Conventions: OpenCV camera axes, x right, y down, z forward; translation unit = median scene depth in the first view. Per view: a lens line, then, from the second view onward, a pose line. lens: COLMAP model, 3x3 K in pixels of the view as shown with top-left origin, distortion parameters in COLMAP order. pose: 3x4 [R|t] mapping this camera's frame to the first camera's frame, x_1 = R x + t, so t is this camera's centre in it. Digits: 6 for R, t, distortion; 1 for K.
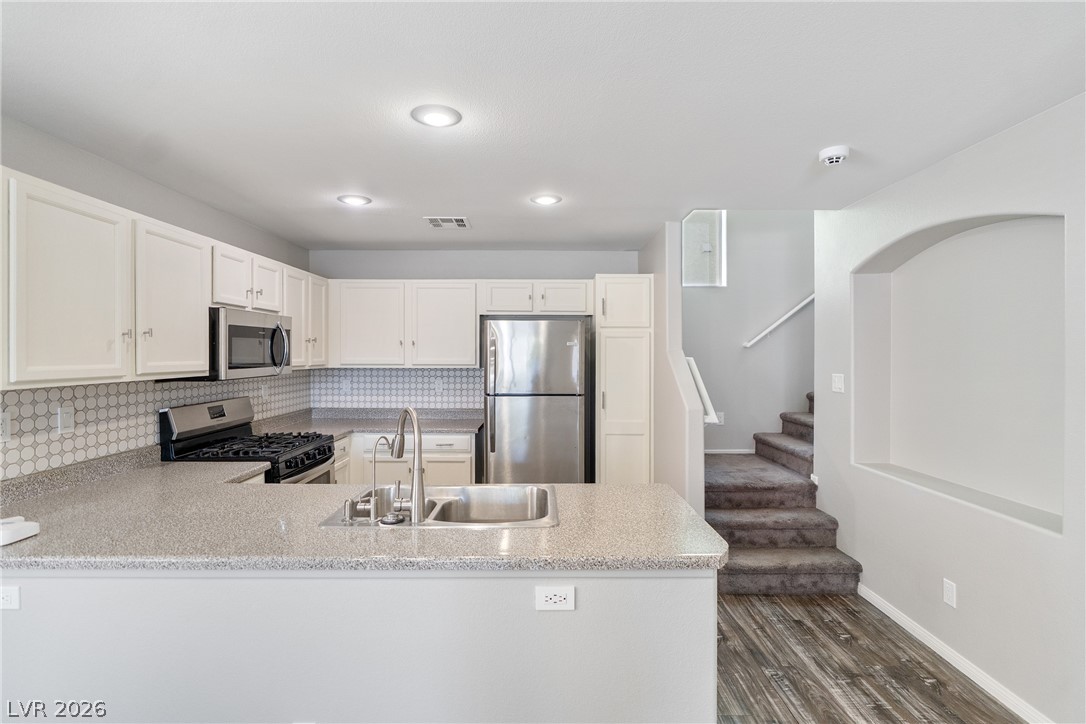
lens RADIAL K [[496.0, 0, 545.9], [0, 496.0, 352.3], [0, 0, 1]] dist [-0.005224, 0.000003]
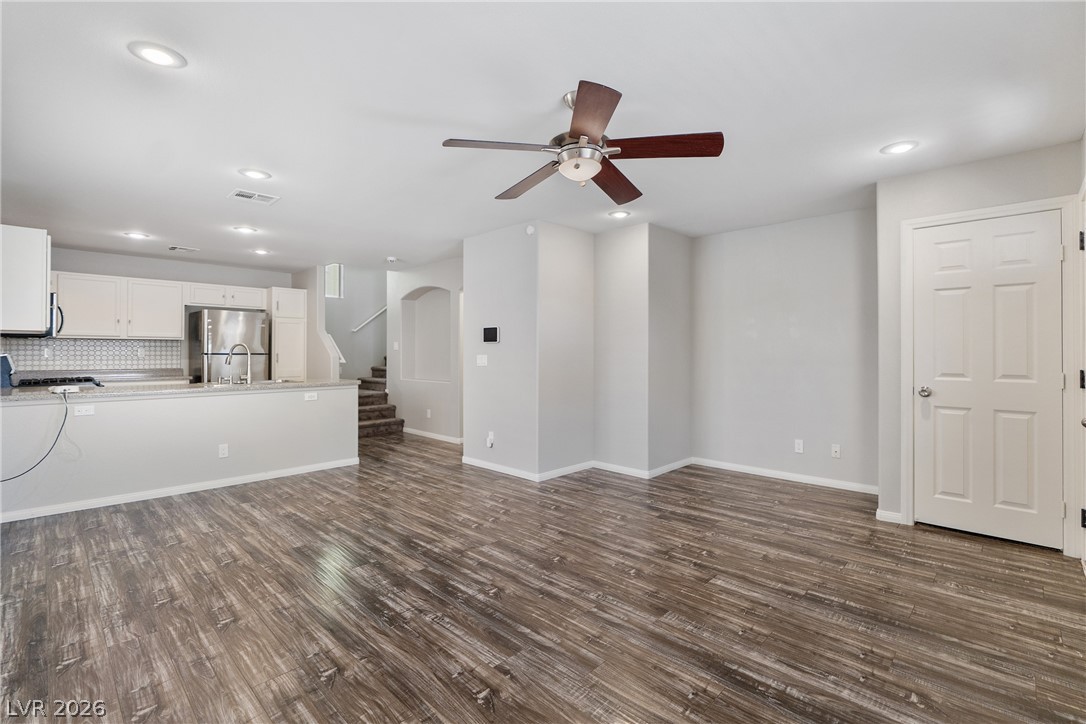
lens RADIAL K [[496.0, 0, 544.0], [0, 496.0, 352.0], [0, 0, 1]] dist [-0.005224, 0.000003]
pose [[0.702070, 0.001467, 0.712107, -0.524635], [-0.001197, 0.999999, -0.000879, 0.082636], [-0.712107, -0.000236, 0.702071, -1.022727]]
